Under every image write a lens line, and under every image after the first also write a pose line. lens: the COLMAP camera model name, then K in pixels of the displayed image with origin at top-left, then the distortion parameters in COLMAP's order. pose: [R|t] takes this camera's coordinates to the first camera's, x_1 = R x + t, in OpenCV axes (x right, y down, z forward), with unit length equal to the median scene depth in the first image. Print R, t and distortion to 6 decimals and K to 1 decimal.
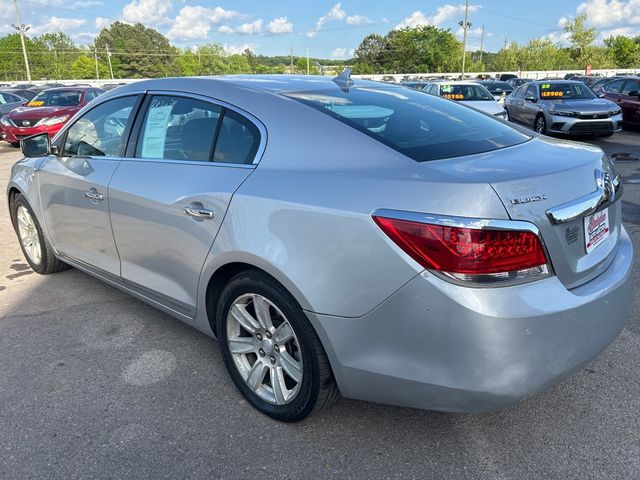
lens RADIAL K [[465.6, 0, 320.0], [0, 465.6, 240.0], [0, 0, 1]] dist [0.079314, -0.071420]
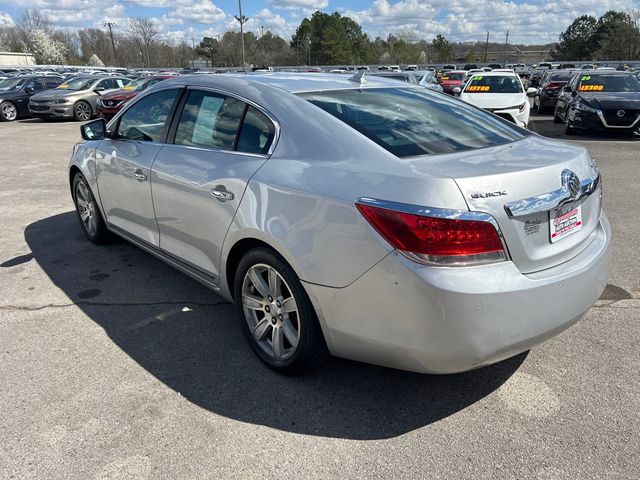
lens RADIAL K [[465.6, 0, 320.0], [0, 465.6, 240.0], [0, 0, 1]] dist [0.079314, -0.071420]
pose [[0.994884, 0.043543, -0.091153, 0.101225], [-0.040638, 0.998613, 0.033483, 0.005817], [0.092485, -0.029608, 0.995274, -0.155769]]
